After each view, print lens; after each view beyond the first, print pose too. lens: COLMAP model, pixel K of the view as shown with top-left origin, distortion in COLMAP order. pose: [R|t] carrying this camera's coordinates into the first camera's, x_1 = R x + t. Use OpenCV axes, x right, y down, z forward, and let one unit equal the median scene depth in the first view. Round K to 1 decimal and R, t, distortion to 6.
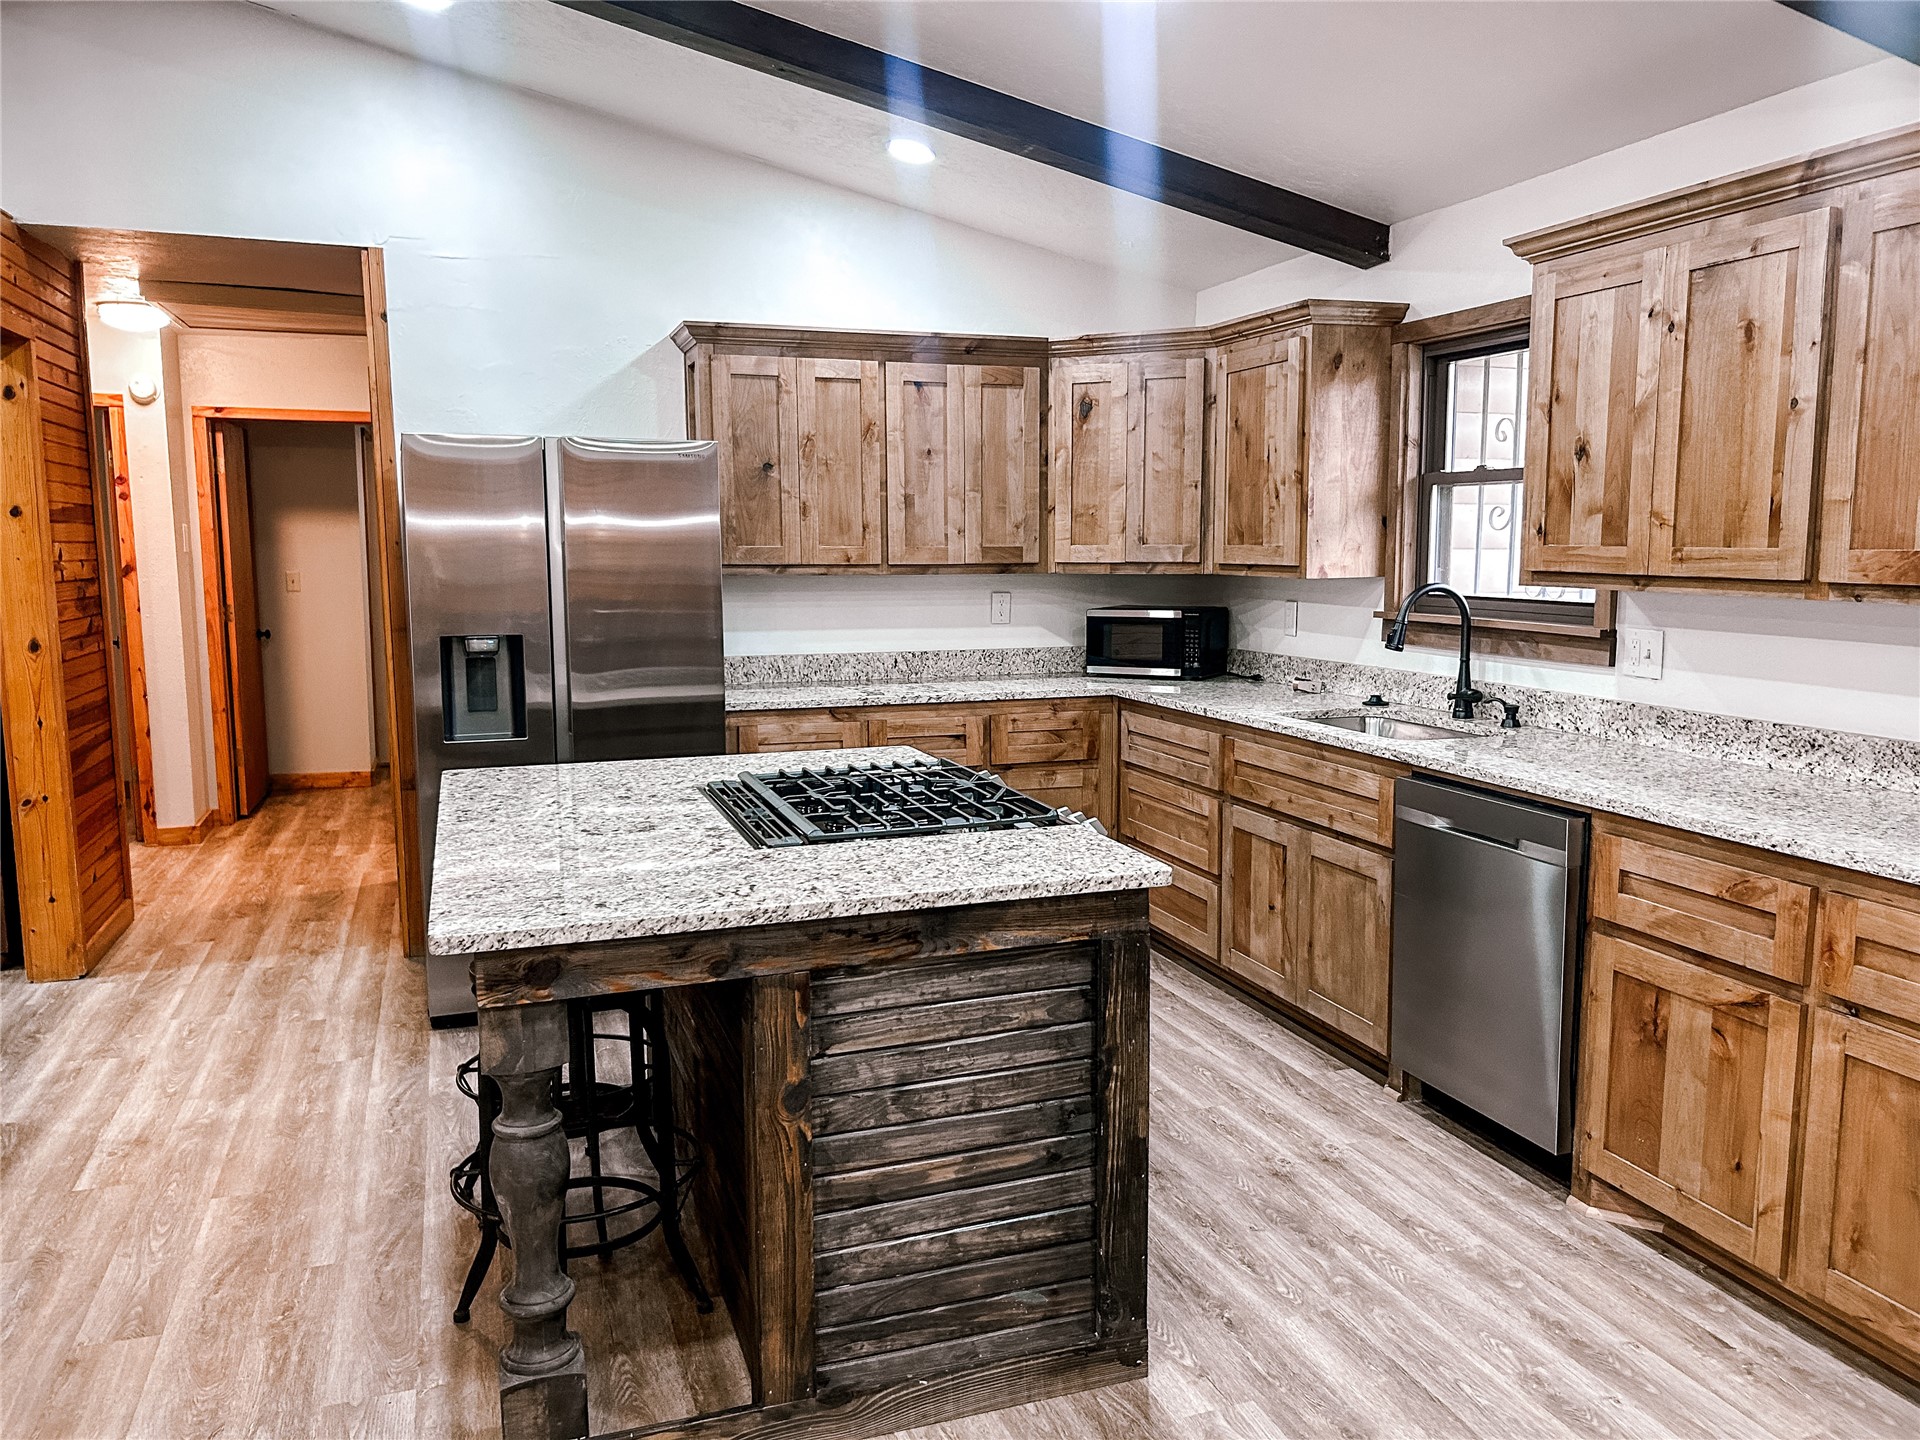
lens RADIAL K [[1451.0, 0, 965.9], [0, 1451.0, 730.8], [0, 0, 1]] dist [0.041198, -0.046768]
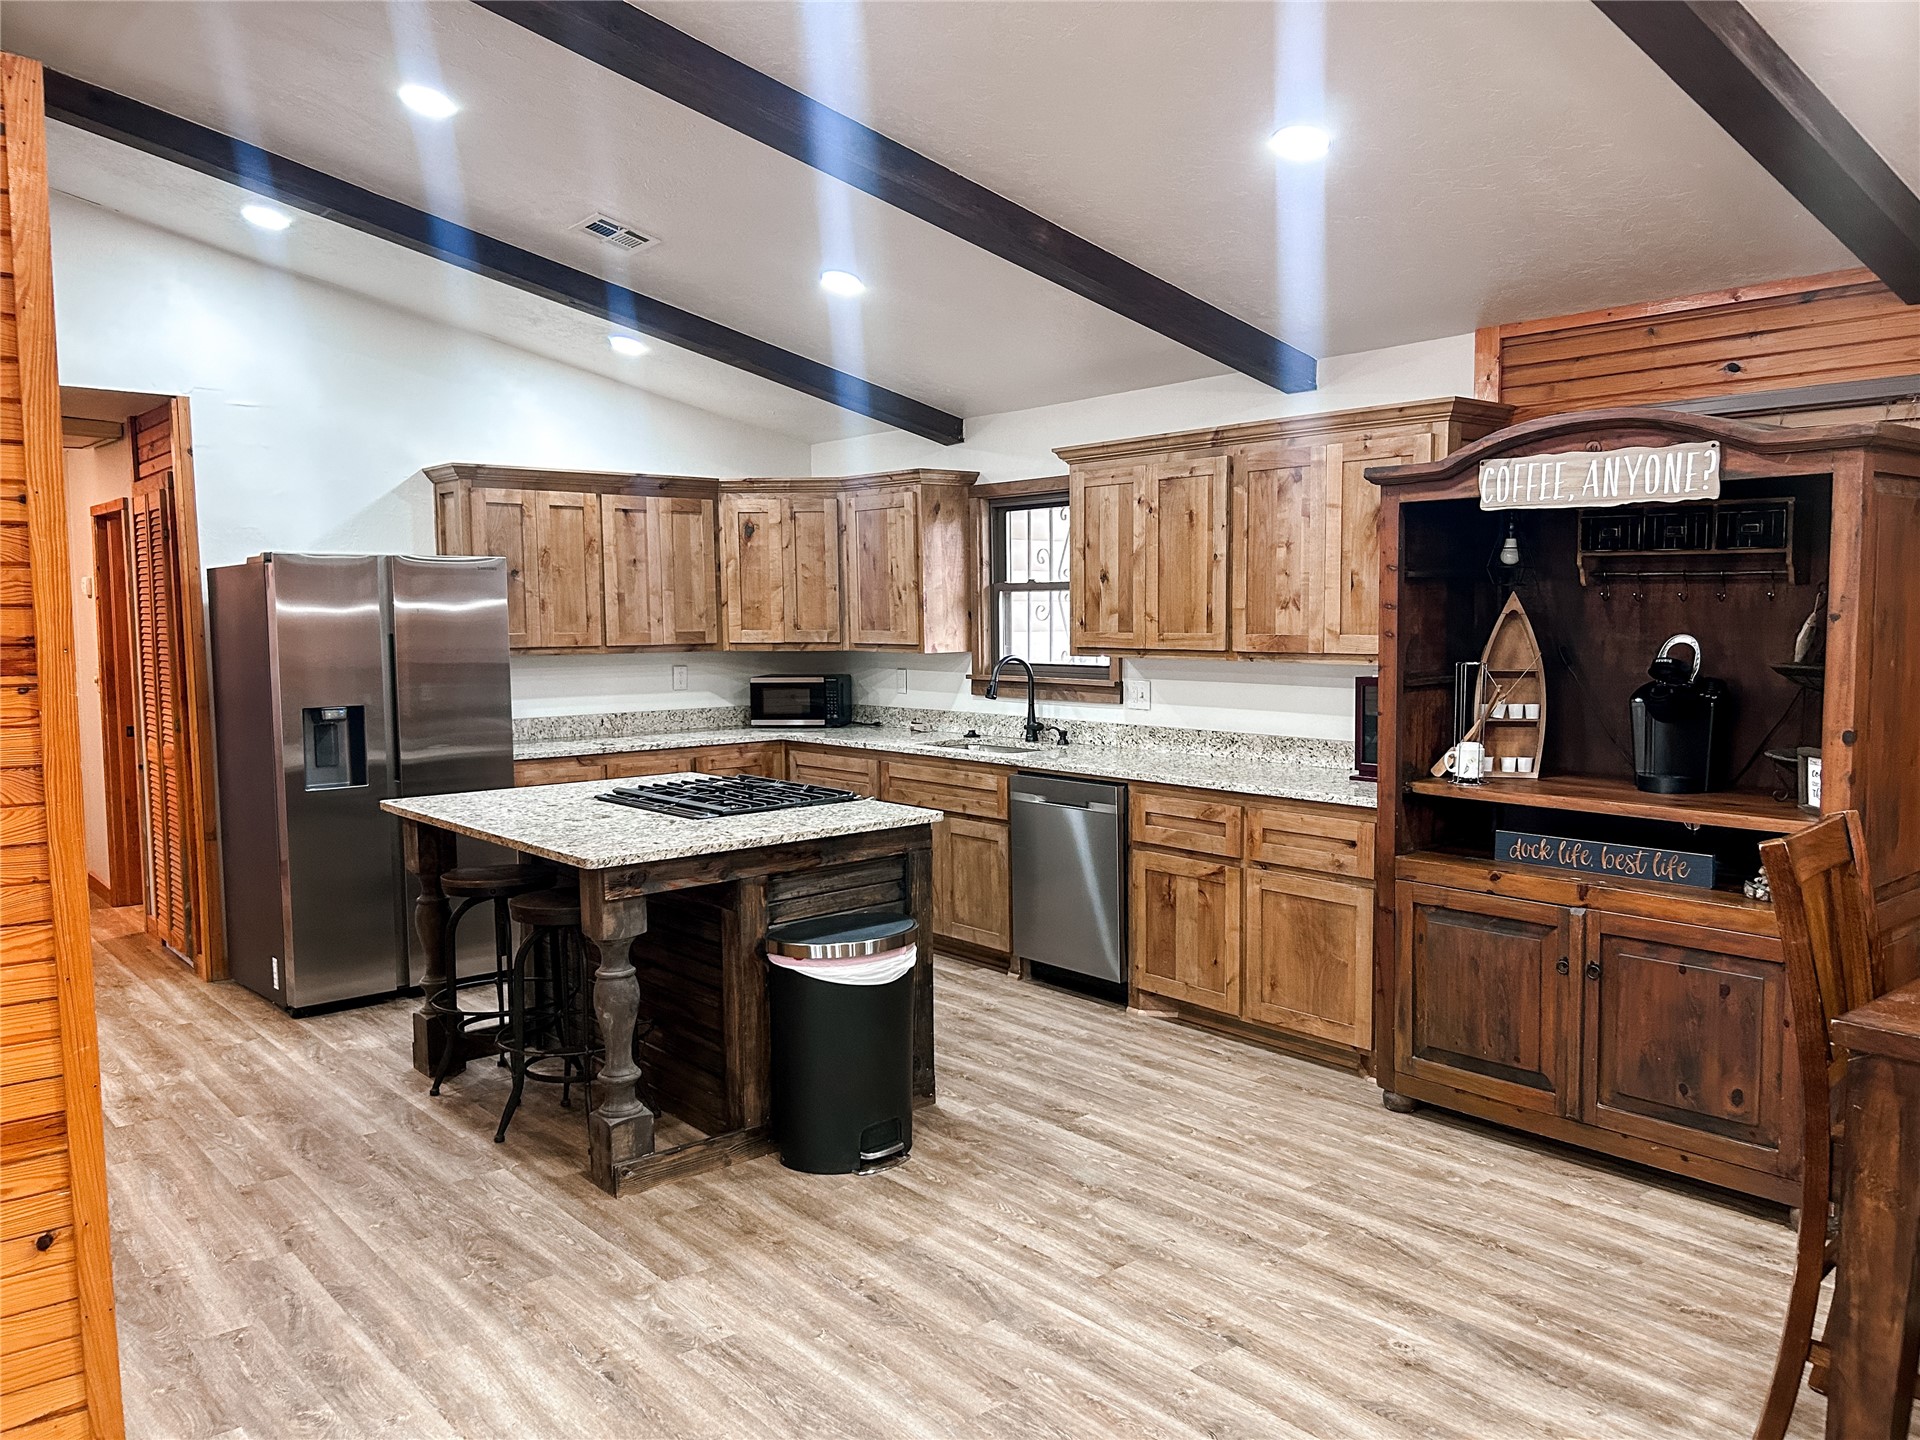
lens RADIAL K [[1451.0, 0, 965.9], [0, 1451.0, 728.7], [0, 0, 1]] dist [0.041198, -0.046768]
pose [[0.933026, -0.034295, 0.358171, -0.296230], [0.052880, 0.997708, -0.042220, 0.042192], [-0.355902, 0.058333, 0.932701, -0.443974]]
